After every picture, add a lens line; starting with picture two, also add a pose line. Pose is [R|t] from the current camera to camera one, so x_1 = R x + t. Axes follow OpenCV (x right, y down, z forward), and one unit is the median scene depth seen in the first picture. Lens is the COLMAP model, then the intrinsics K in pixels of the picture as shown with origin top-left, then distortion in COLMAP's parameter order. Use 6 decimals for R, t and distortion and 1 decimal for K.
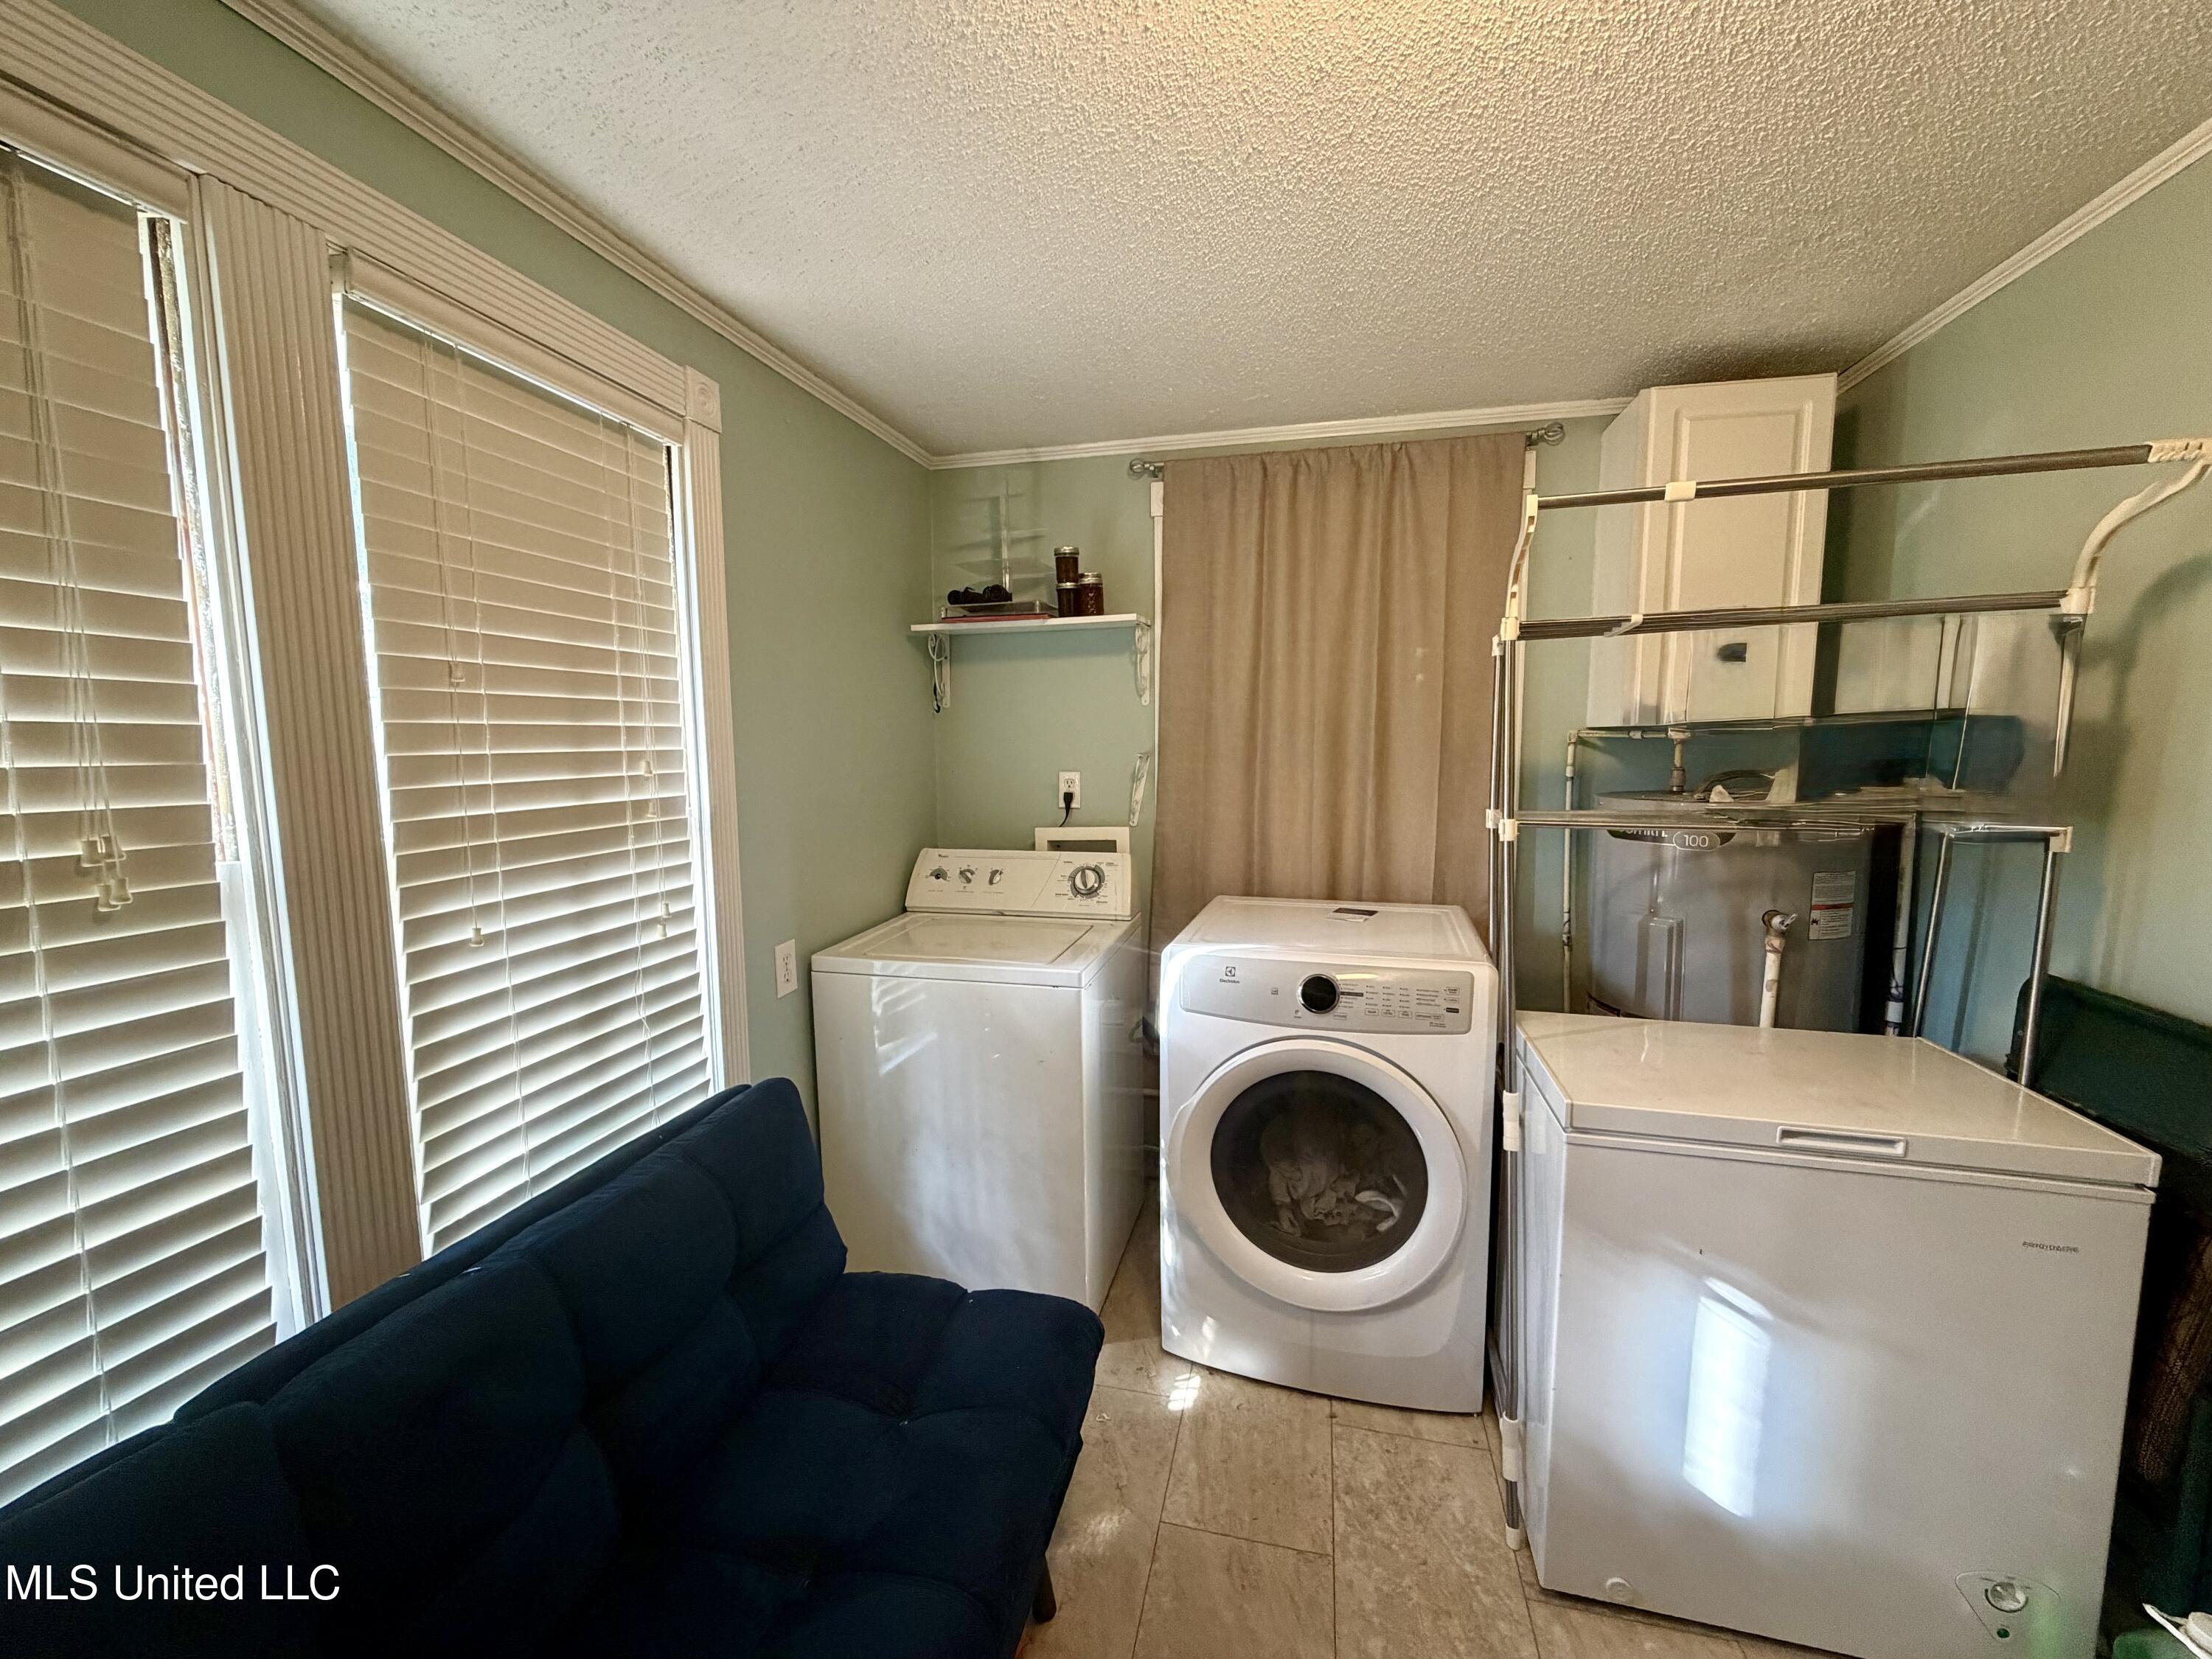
lens RADIAL K [[878.8, 0, 1099.0], [0, 878.8, 830.8], [0, 0, 1]] dist [-0.003559, 0.000312]
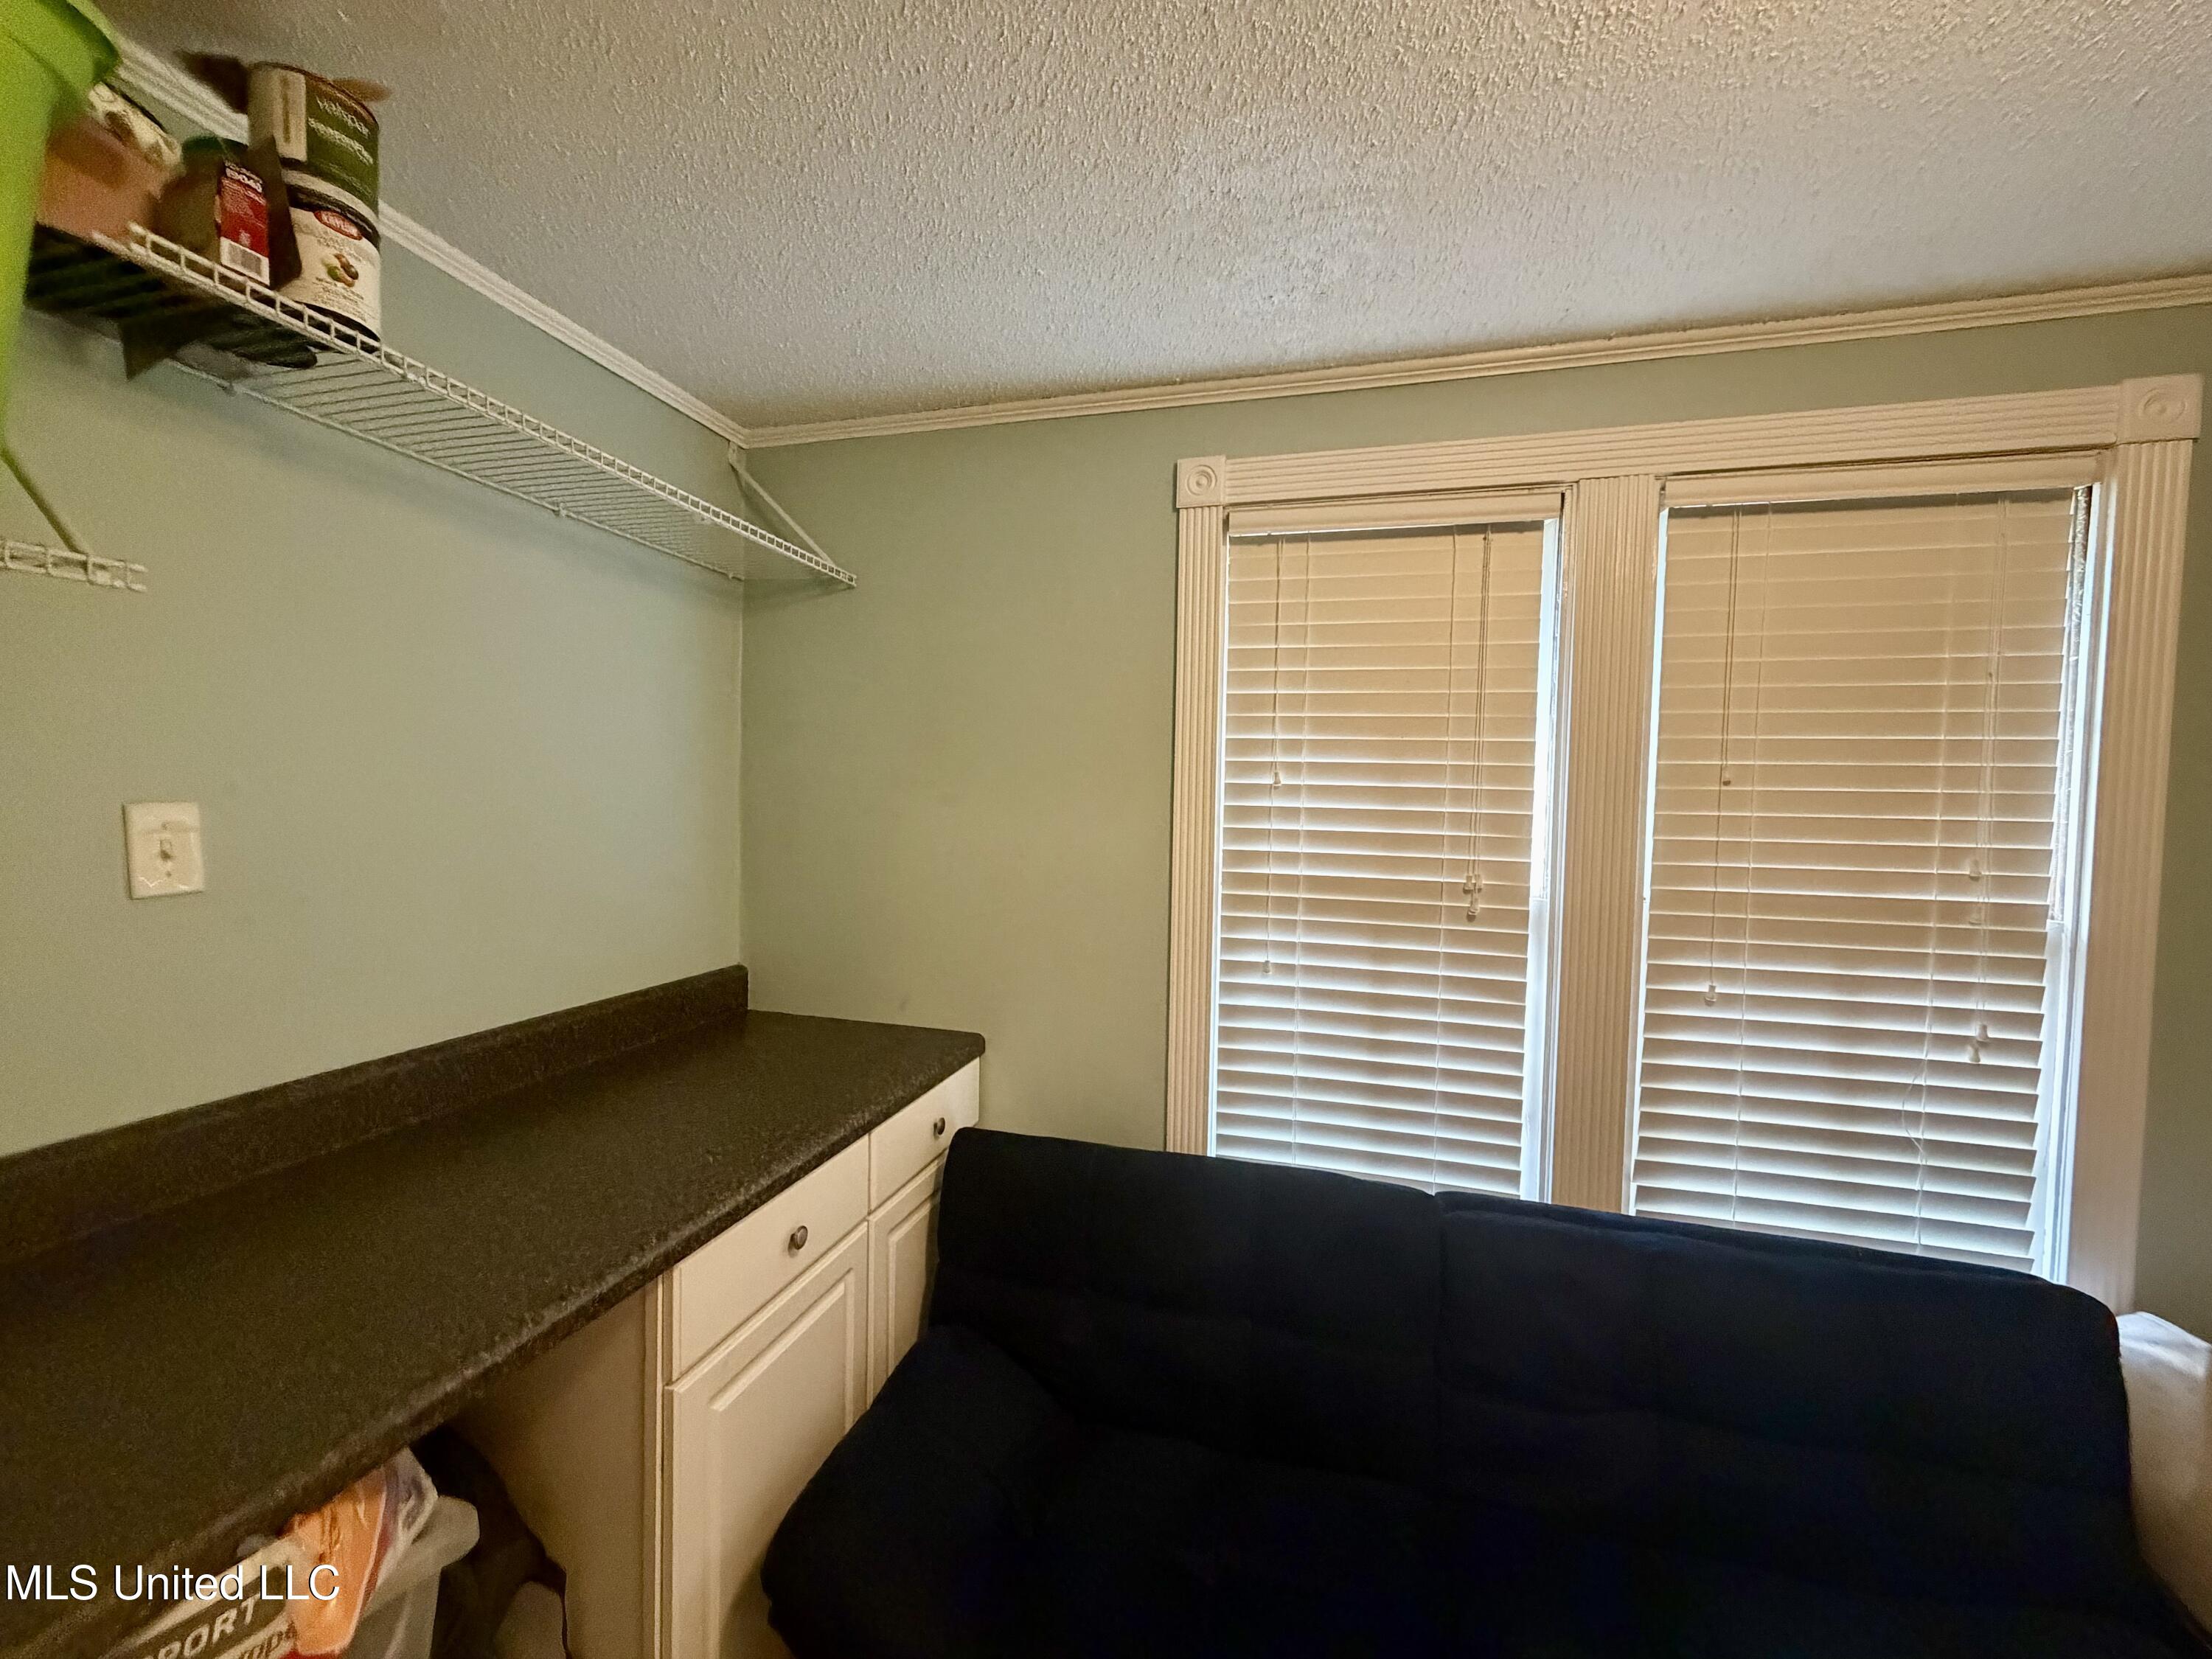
lens RADIAL K [[878.8, 0, 1099.0], [0, 878.8, 830.8], [0, 0, 1]] dist [-0.003559, 0.000312]
pose [[-0.031271, 0.045715, -0.998465, 0.497832], [-0.123844, 0.991078, 0.049256, -0.053364], [0.991809, 0.125194, -0.025330, 0.174342]]
